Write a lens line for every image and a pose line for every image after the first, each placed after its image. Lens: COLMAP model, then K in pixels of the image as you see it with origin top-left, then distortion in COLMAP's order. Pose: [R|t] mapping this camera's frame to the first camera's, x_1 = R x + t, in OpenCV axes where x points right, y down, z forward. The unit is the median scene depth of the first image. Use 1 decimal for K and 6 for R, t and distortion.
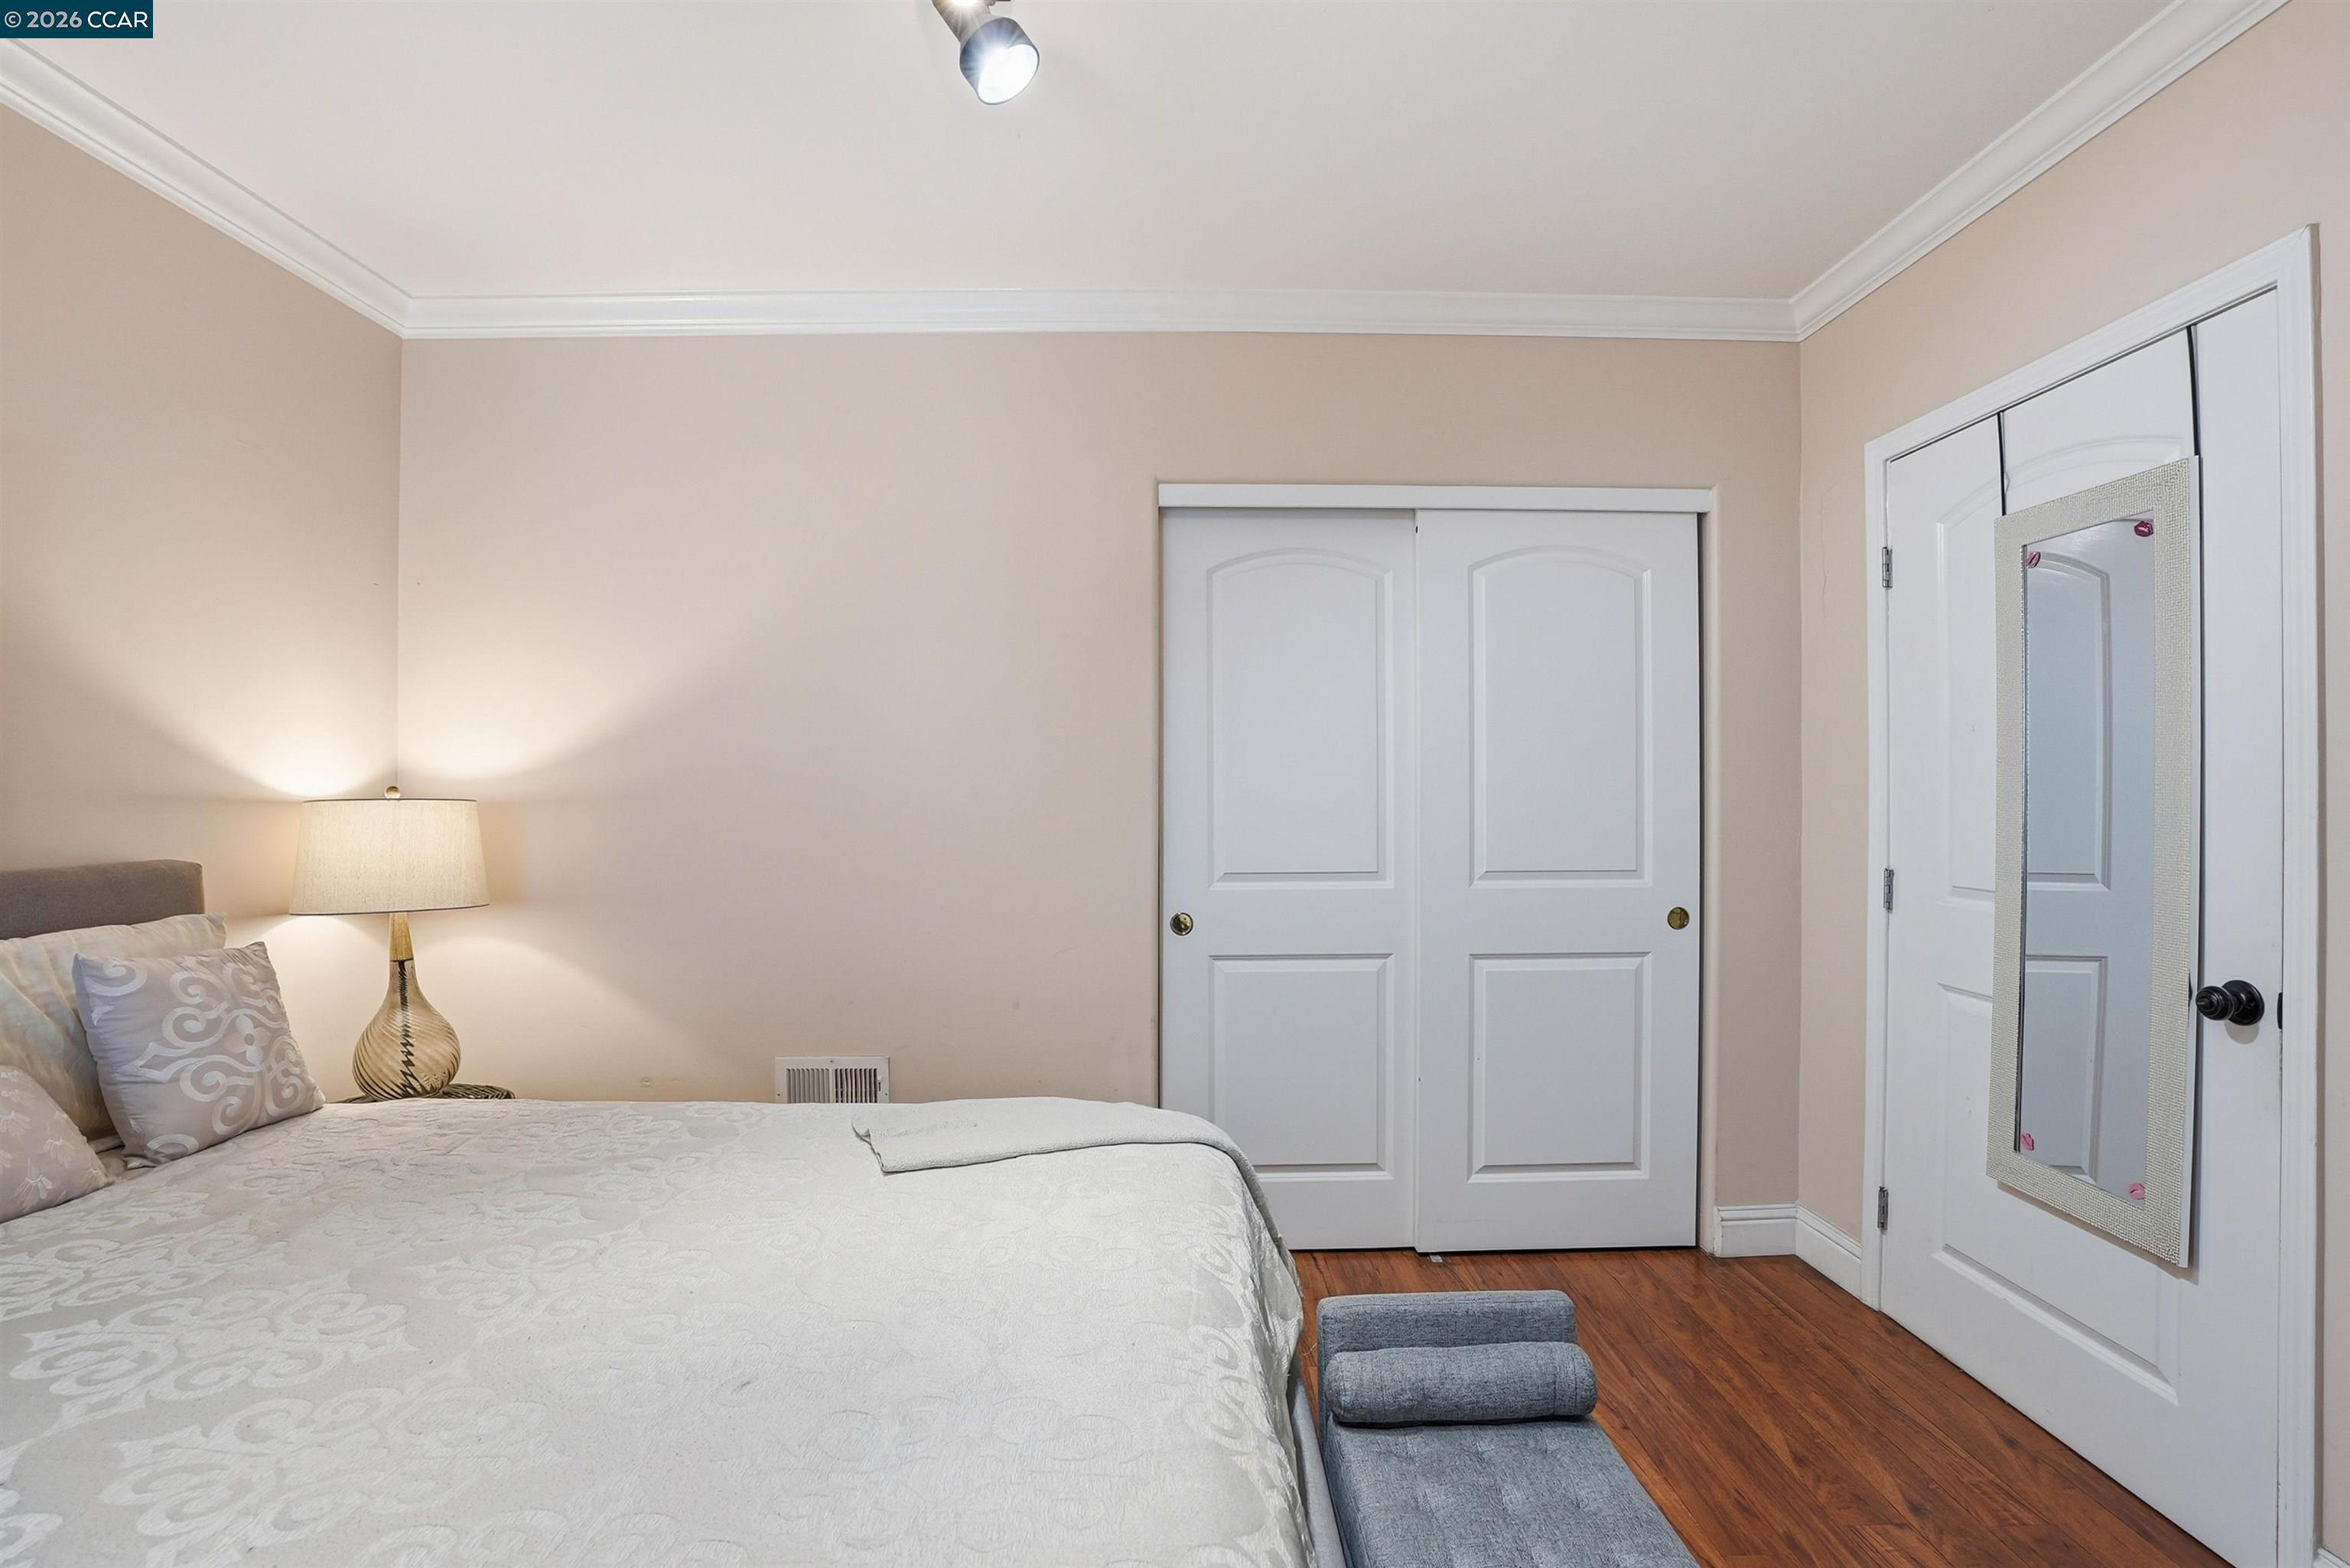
lens RADIAL K [[1102.7, 0, 1177.7], [0, 1102.7, 787.2], [0, 0, 1]] dist [-0.055151, 0.015517]
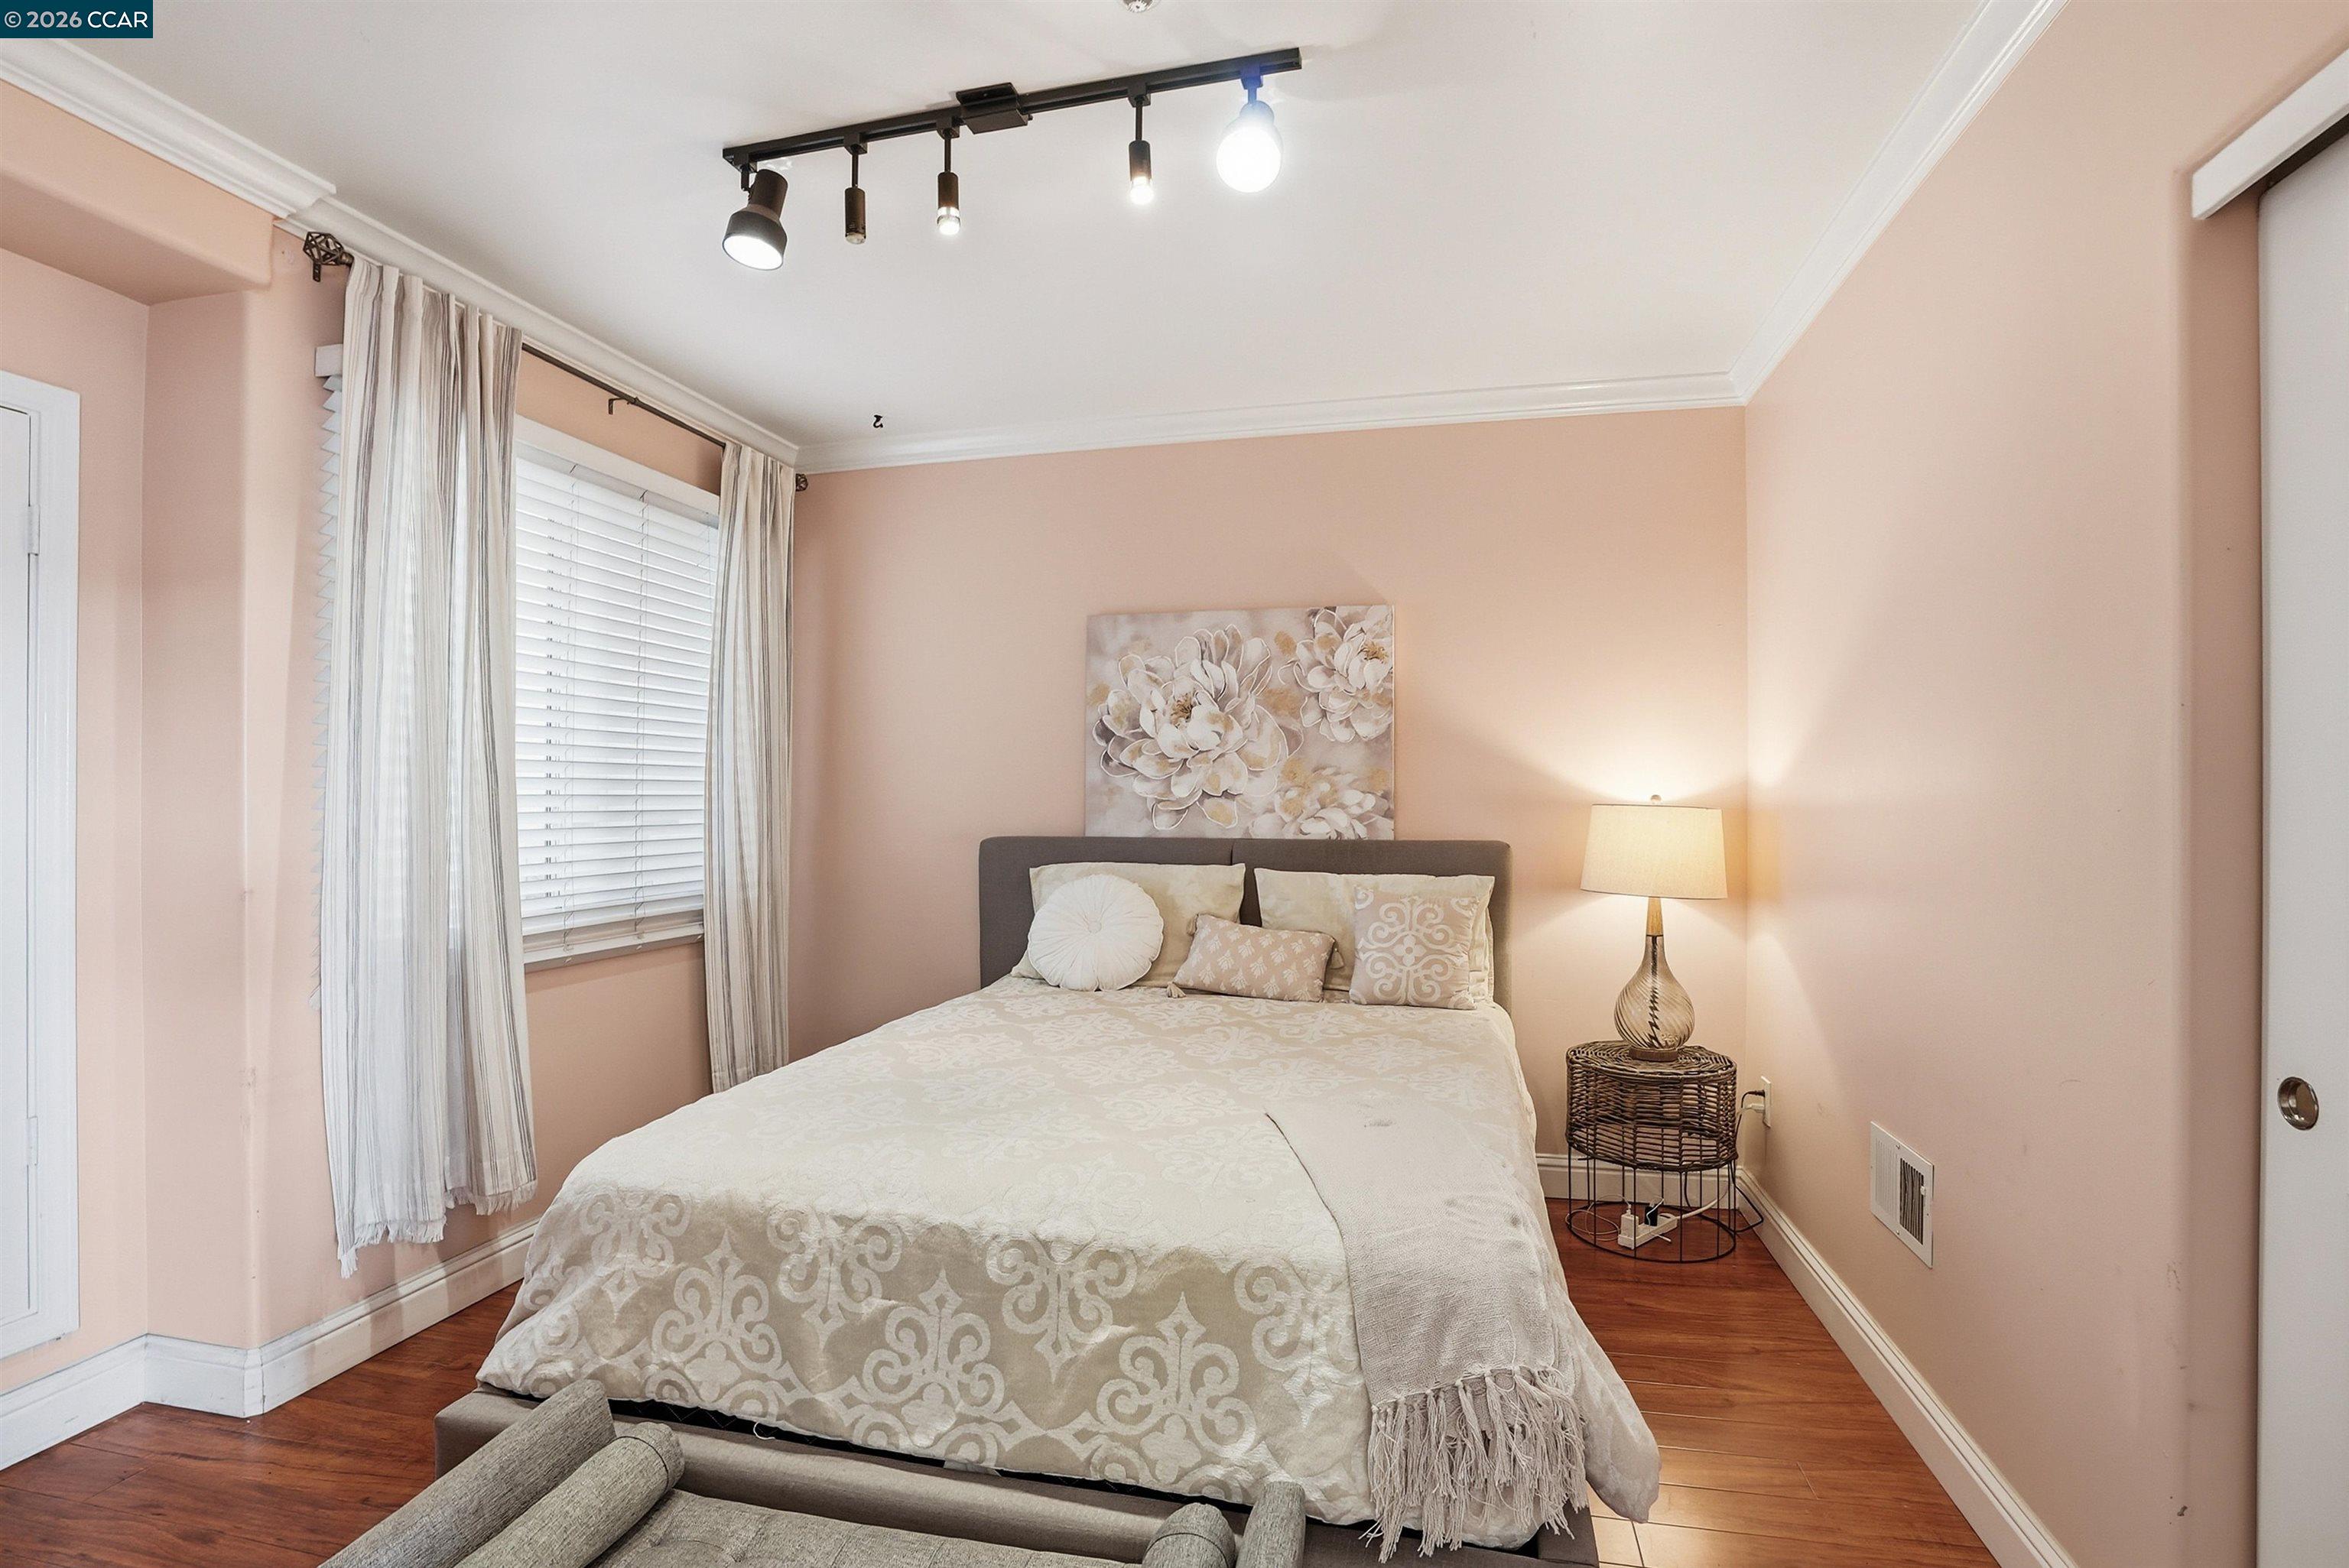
lens RADIAL K [[1102.2, 0, 1178.7], [0, 1102.2, 785.5], [0, 0, 1]] dist [-0.055151, 0.015517]
pose [[-0.236219, -0.005039, -0.971687, 0.627346], [0.005819, 0.999961, -0.006601, -0.005855], [0.971683, -0.007213, -0.236180, 0.770673]]
